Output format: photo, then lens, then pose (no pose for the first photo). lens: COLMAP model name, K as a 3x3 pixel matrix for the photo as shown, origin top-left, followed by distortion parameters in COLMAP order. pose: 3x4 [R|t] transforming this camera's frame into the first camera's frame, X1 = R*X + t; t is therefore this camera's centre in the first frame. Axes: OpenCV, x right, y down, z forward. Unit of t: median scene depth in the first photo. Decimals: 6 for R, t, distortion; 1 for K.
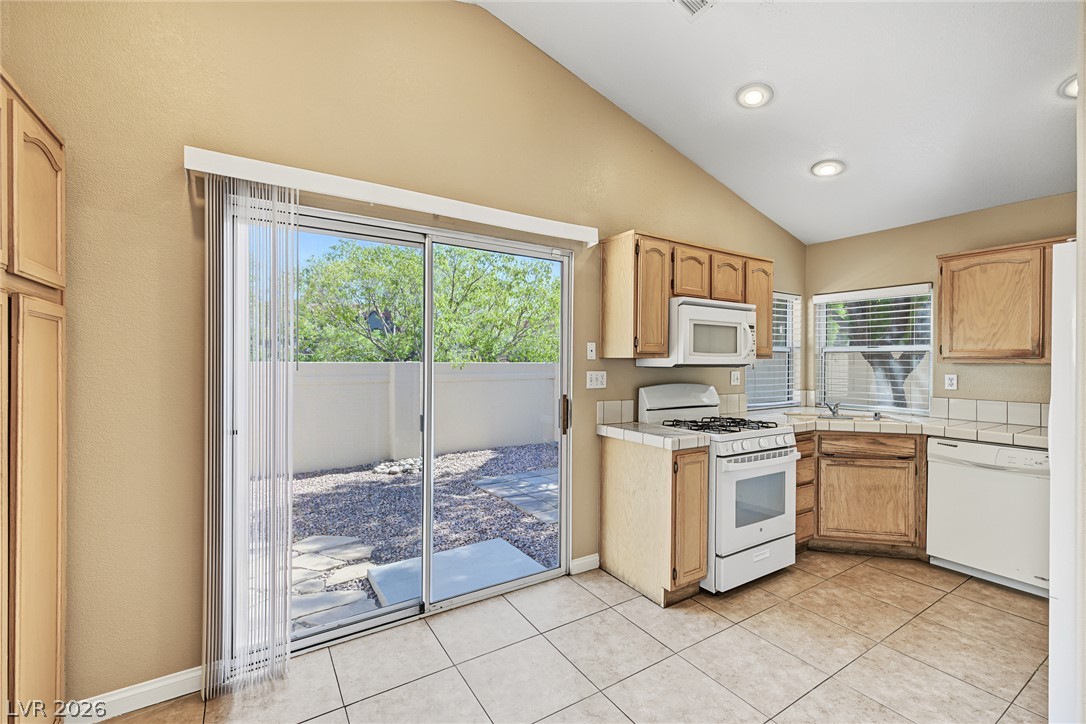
lens RADIAL K [[457.6, 0, 541.0], [0, 457.6, 363.1], [0, 0, 1]] dist [0.007813, -0.001023]
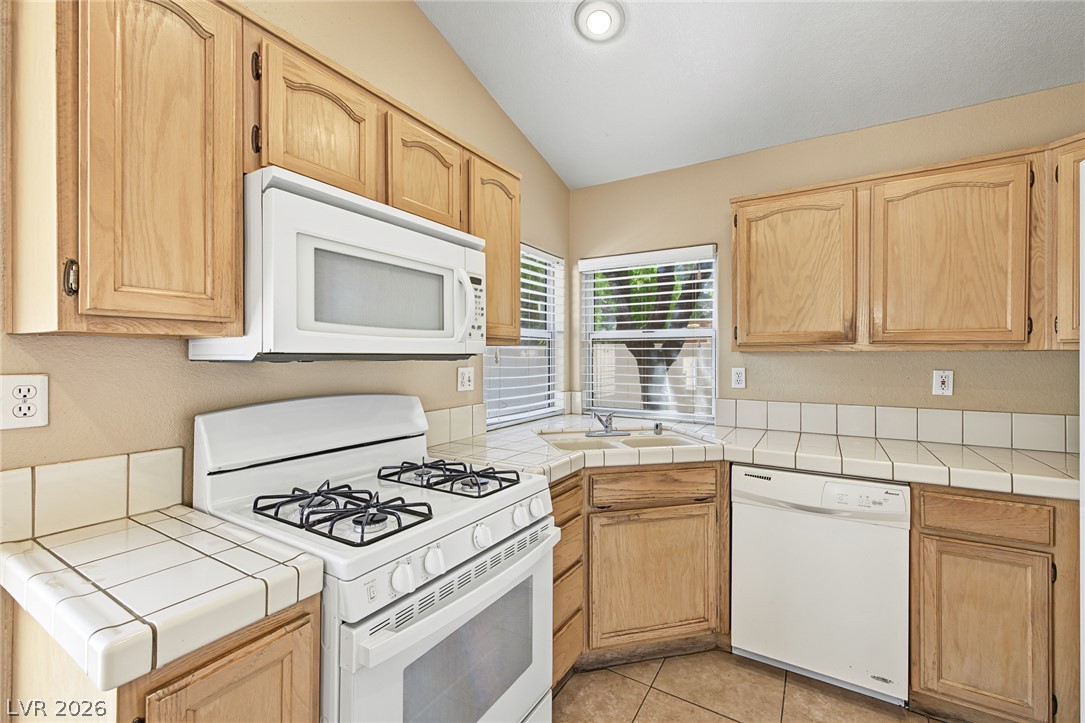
lens RADIAL K [[457.2, 0, 540.0], [0, 457.2, 356.5], [0, 0, 1]] dist [0.007813, -0.001023]
pose [[0.898727, -0.003987, 0.438490, 0.323916], [0.005238, 0.999985, -0.001644, 0.006940], [-0.438477, 0.003775, 0.898734, 0.553854]]
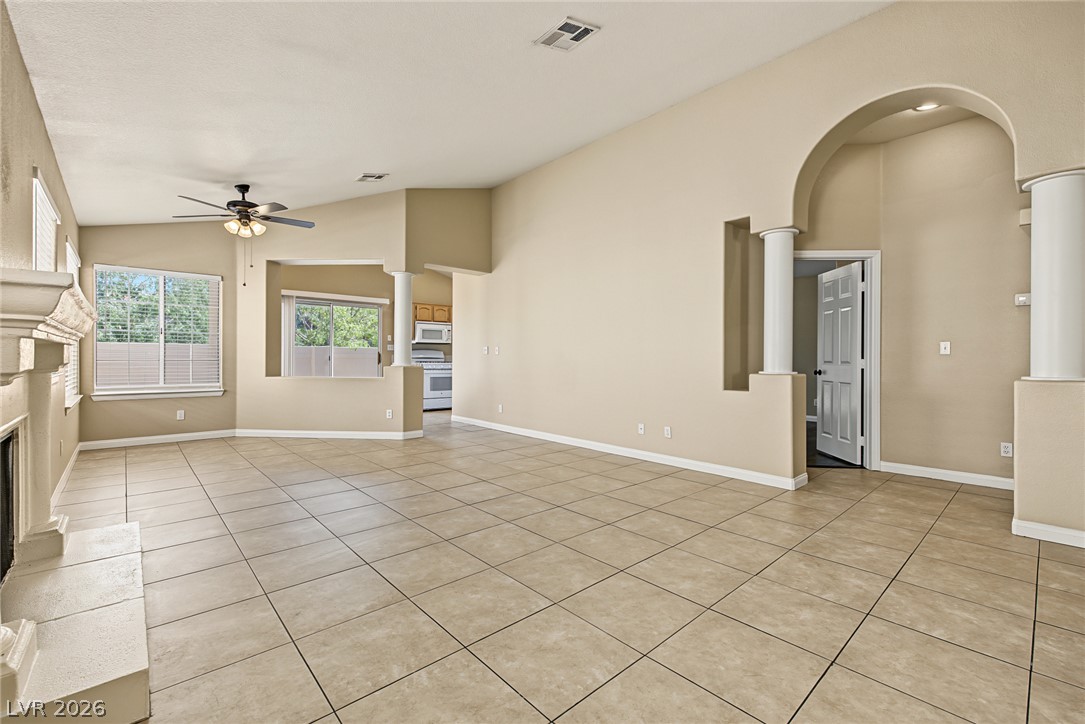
lens RADIAL K [[457.2, 0, 538.3], [0, 457.2, 359.6], [0, 0, 1]] dist [0.007813, -0.001023]
pose [[0.986429, -0.000689, 0.164190, 0.584447], [0.000608, 1.000000, 0.000539, 0.114505], [-0.164190, -0.000432, 0.986429, -2.152472]]
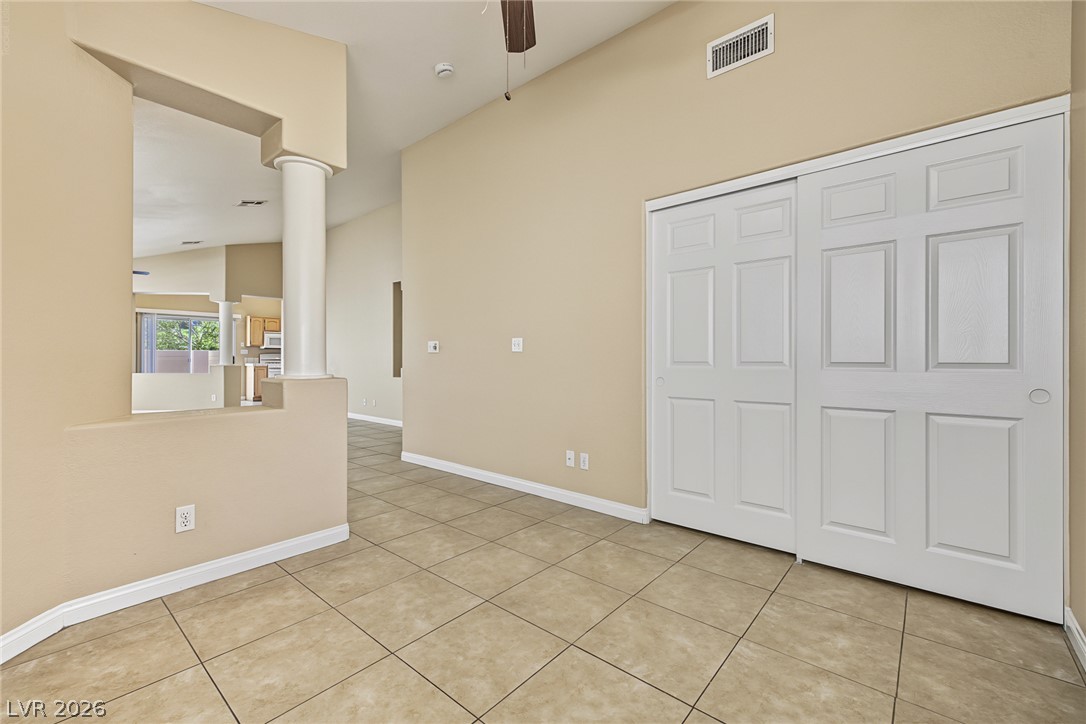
lens RADIAL K [[457.6, 0, 533.2], [0, 457.6, 360.3], [0, 0, 1]] dist [0.007813, -0.001023]
pose [[0.960727, -0.003431, 0.277475, 1.407770], [0.003760, 0.999993, -0.000653, 0.120077], [-0.277471, 0.001670, 0.960733, -3.453750]]
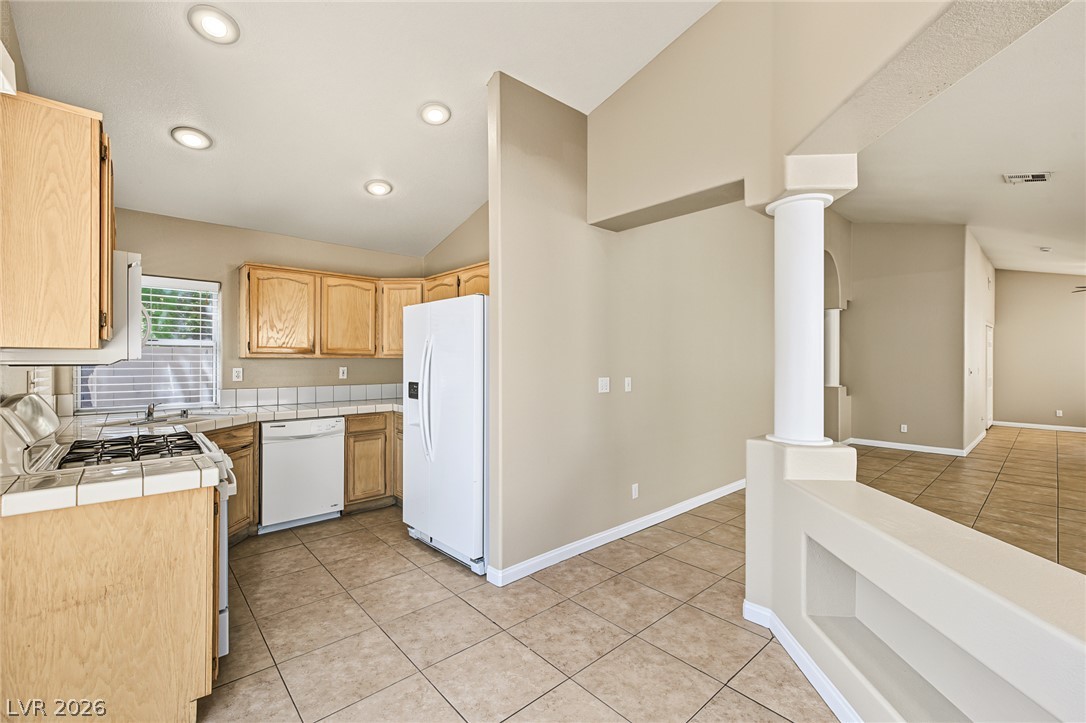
lens RADIAL K [[457.6, 0, 537.5], [0, 457.6, 360.5], [0, 0, 1]] dist [0.007813, -0.001023]
pose [[-0.160519, -0.006099, 0.987014, -0.392737], [0.001073, 0.999979, 0.006353, 0.000480], [-0.987032, 0.002079, -0.160509, 0.530209]]
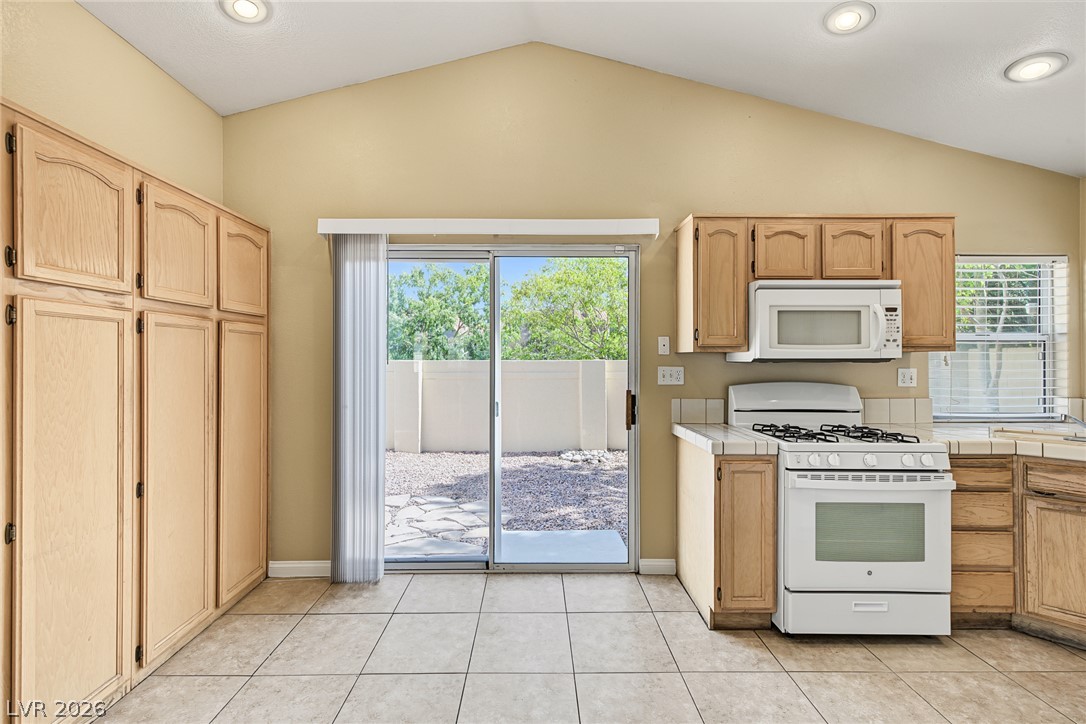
lens RADIAL K [[457.6, 0, 537.8], [0, 457.6, 357.9], [0, 0, 1]] dist [0.007813, -0.001023]
pose [[0.849692, -0.007069, -0.527232, 0.390385], [0.002712, 0.999955, -0.009036, 0.007556], [0.527272, 0.006248, 0.849674, 0.046346]]
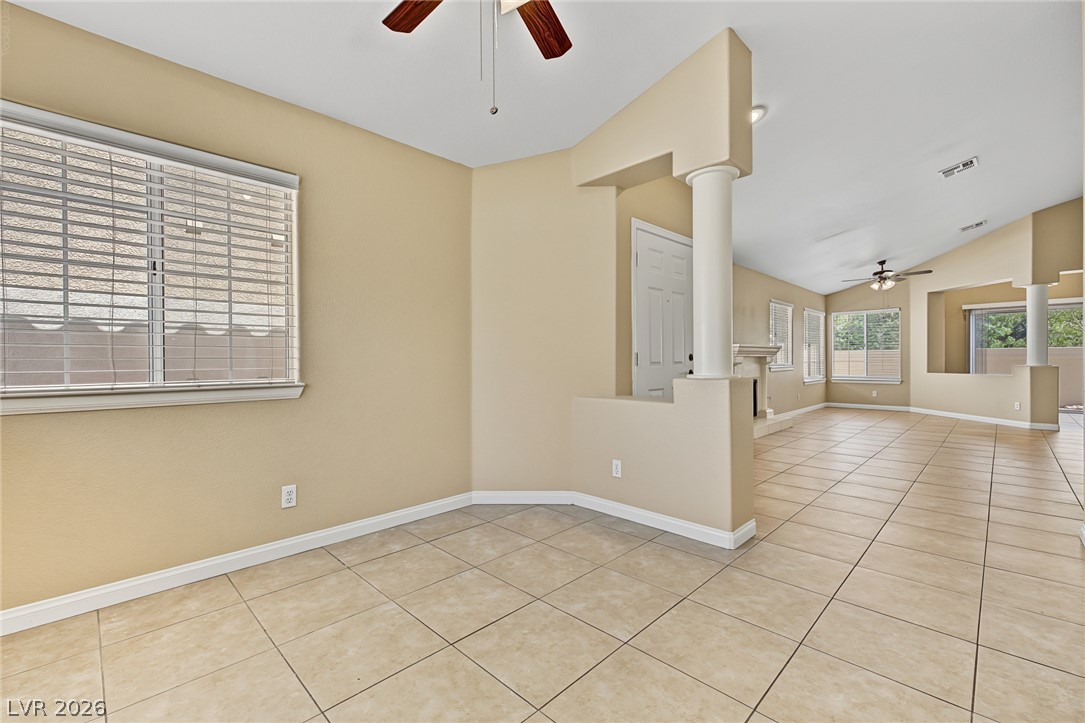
lens RADIAL K [[457.2, 0, 539.0], [0, 457.2, 362.6], [0, 0, 1]] dist [0.007813, -0.001023]
pose [[0.213900, -0.001048, -0.976855, 2.068323], [0.002480, 0.999997, -0.000530, 0.120970], [0.976852, -0.002309, 0.213902, -3.014843]]
